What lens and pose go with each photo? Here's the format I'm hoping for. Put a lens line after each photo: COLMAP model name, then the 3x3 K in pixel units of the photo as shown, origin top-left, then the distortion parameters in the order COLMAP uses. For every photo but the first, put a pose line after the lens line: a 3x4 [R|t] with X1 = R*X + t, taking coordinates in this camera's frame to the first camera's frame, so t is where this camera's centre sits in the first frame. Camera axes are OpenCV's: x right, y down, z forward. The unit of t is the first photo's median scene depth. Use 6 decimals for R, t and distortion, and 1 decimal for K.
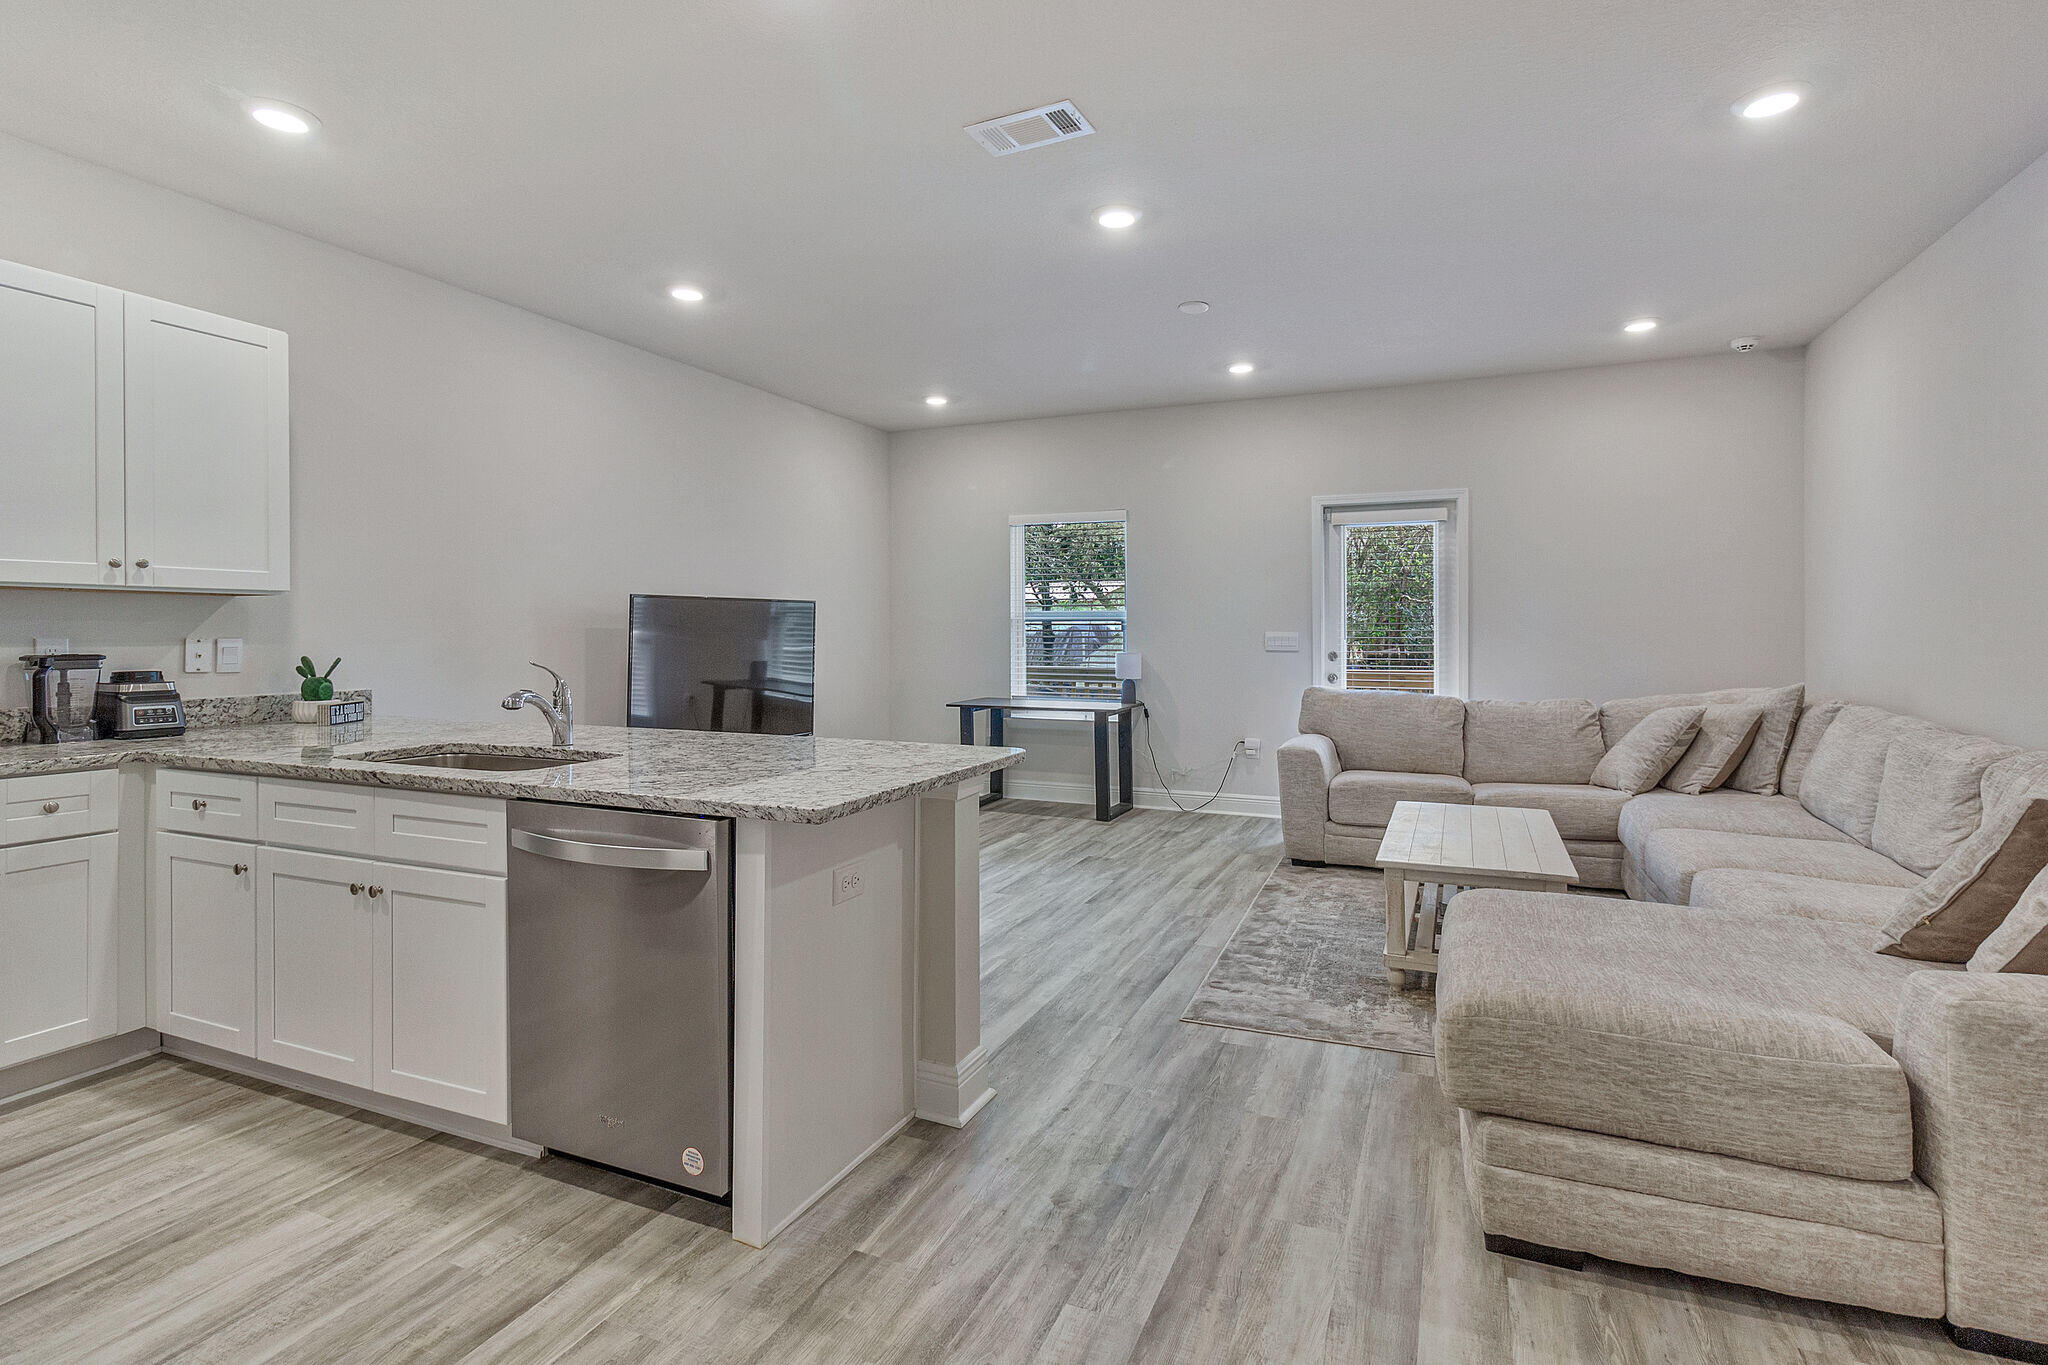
lens RADIAL K [[981.1, 0, 1026.7], [0, 981.1, 606.0], [0, 0, 1]] dist [0.001238, -0.000113]
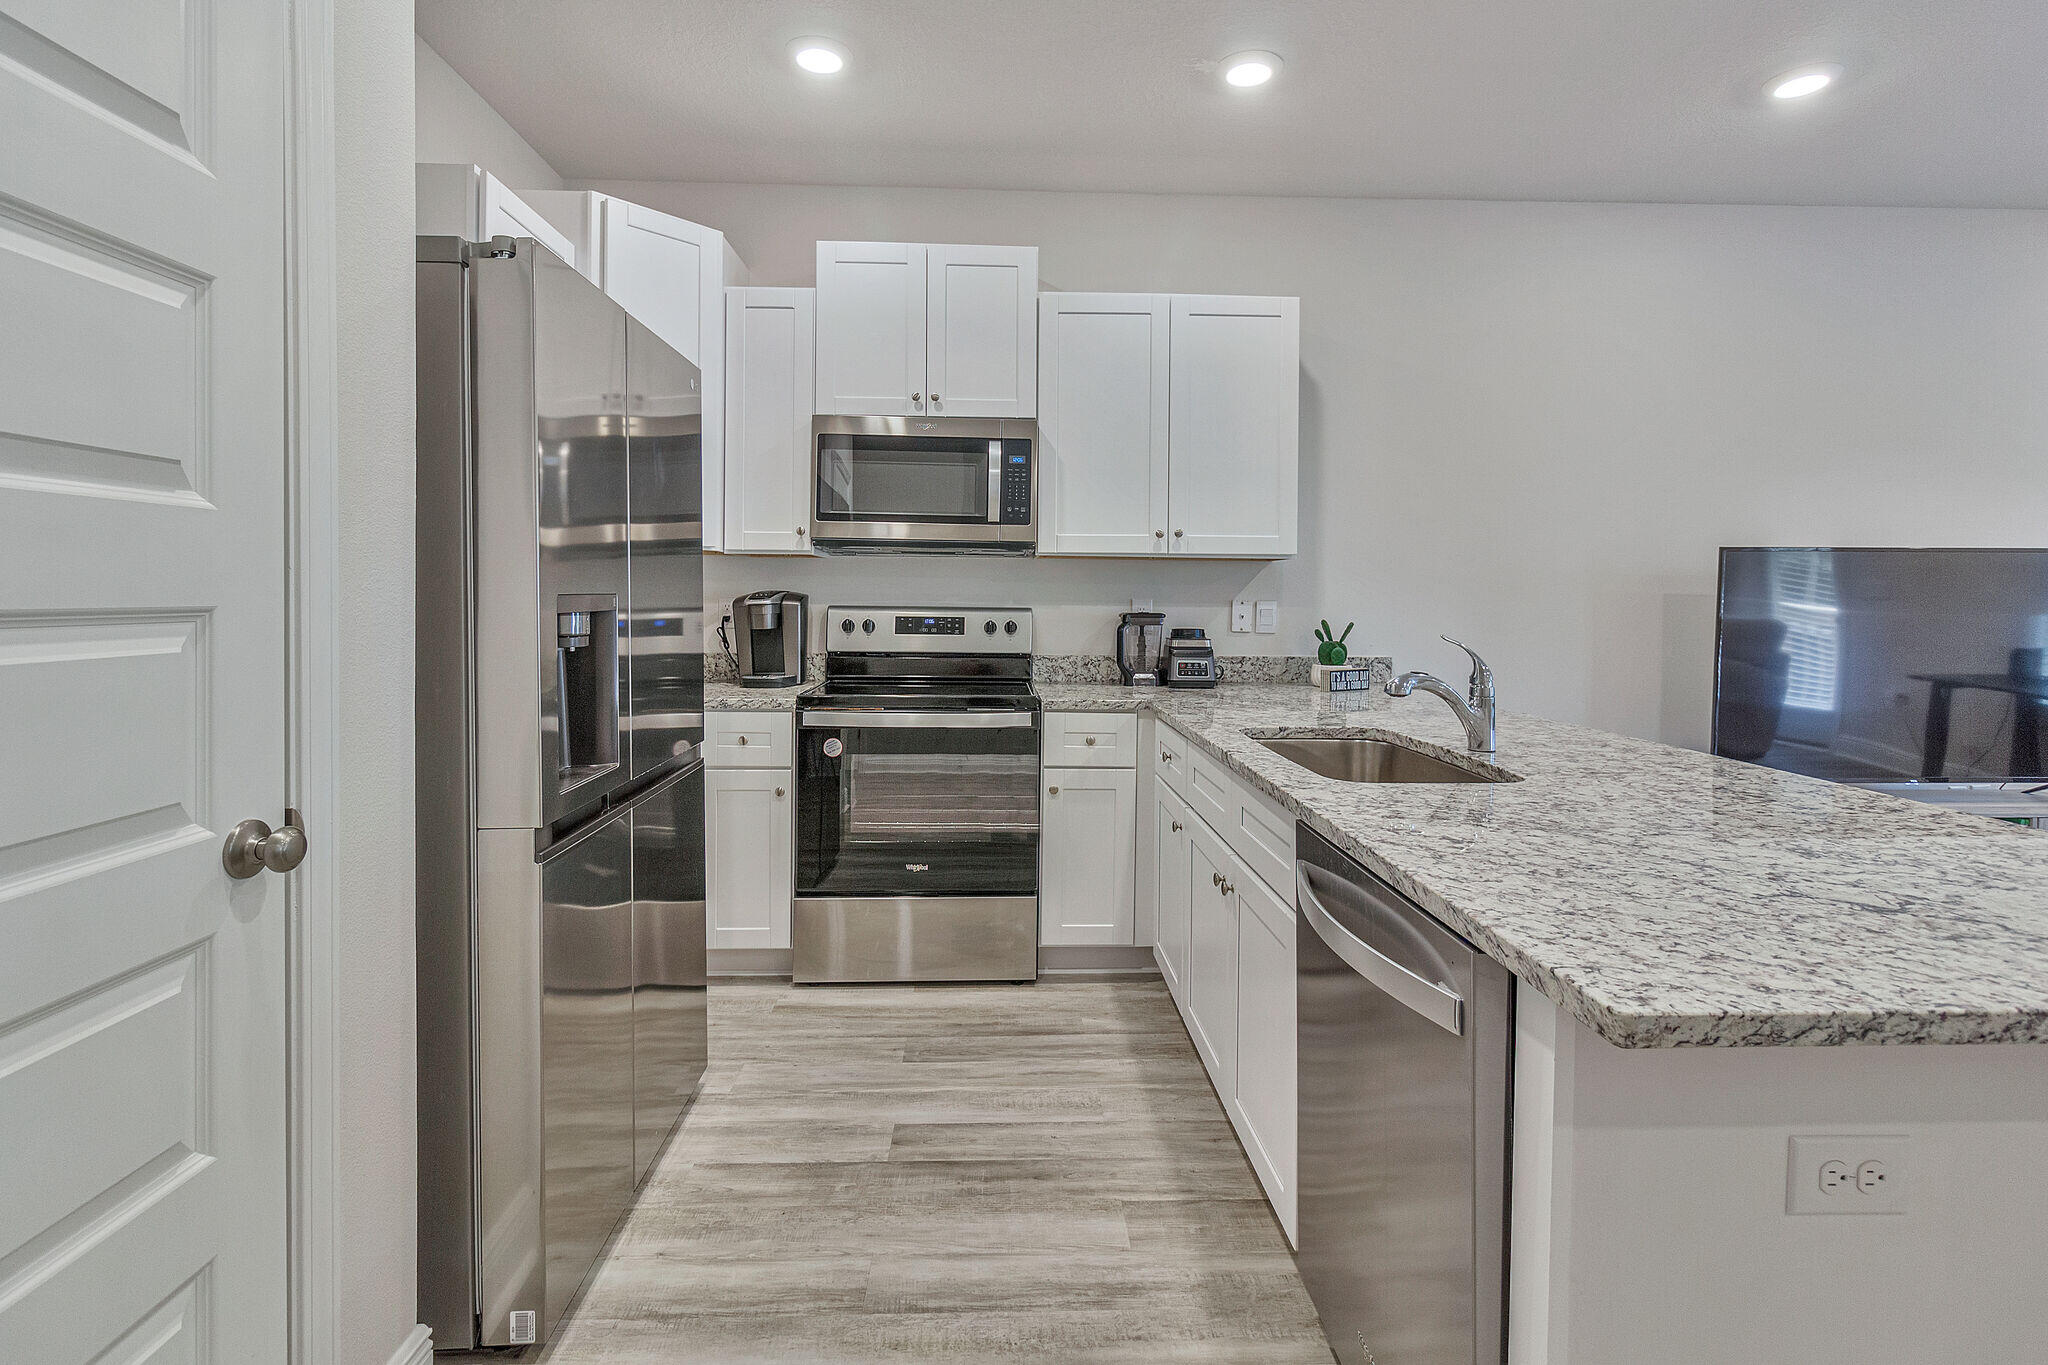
lens RADIAL K [[981.1, 0, 1026.7], [0, 981.1, 606.0], [0, 0, 1]] dist [0.001238, -0.000113]
pose [[0.440819, 0.016763, -0.897439, 0.033928], [0.013143, 0.999598, 0.025127, 0.009944], [0.897500, -0.022871, 0.440422, 0.362171]]
